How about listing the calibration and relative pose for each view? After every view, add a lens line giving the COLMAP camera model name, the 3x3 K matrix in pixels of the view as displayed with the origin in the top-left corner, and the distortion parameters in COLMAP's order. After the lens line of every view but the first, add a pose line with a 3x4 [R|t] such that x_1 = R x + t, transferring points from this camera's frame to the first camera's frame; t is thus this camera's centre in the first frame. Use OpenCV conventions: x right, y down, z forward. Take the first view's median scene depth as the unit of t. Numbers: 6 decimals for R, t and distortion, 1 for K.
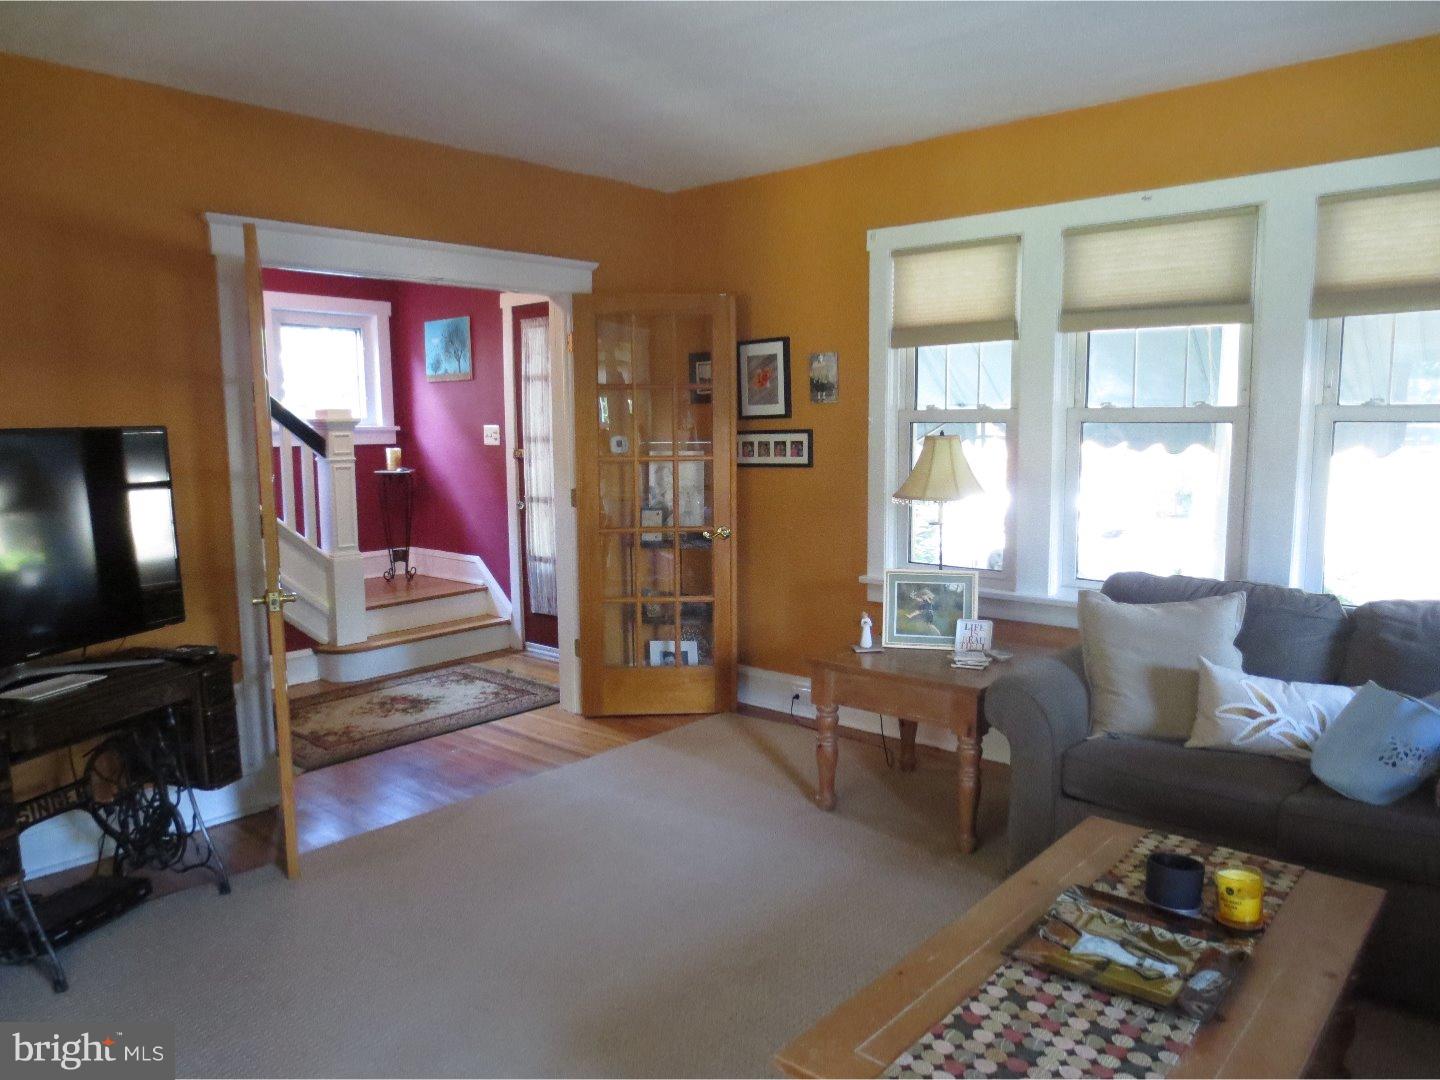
lens RADIAL K [[1005.5, 0, 715.8], [0, 1005.5, 539.6], [0, 0, 1]] dist [-0.022086, -0.002396]
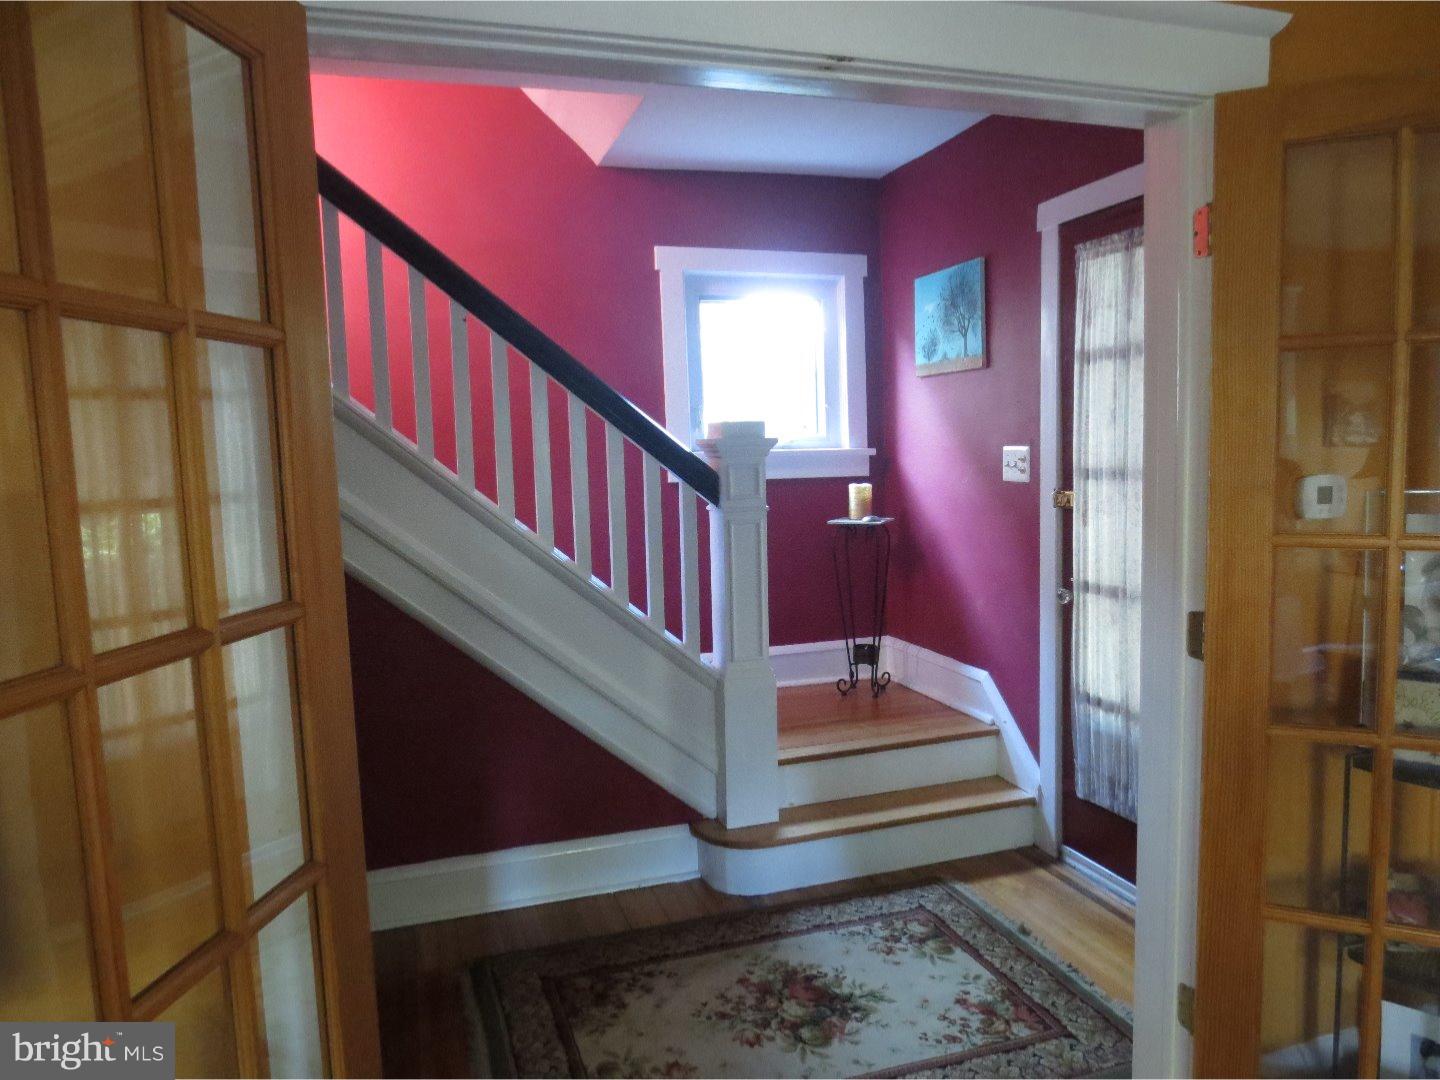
lens RADIAL K [[1005.5, 0, 718.5], [0, 1005.5, 536.5], [0, 0, 1]] dist [-0.022086, -0.002396]
pose [[0.859227, 0.032460, -0.510564, -0.081528], [-0.041665, 0.999110, -0.006599, -0.054841], [0.509896, 0.026943, 0.859814, 0.450813]]
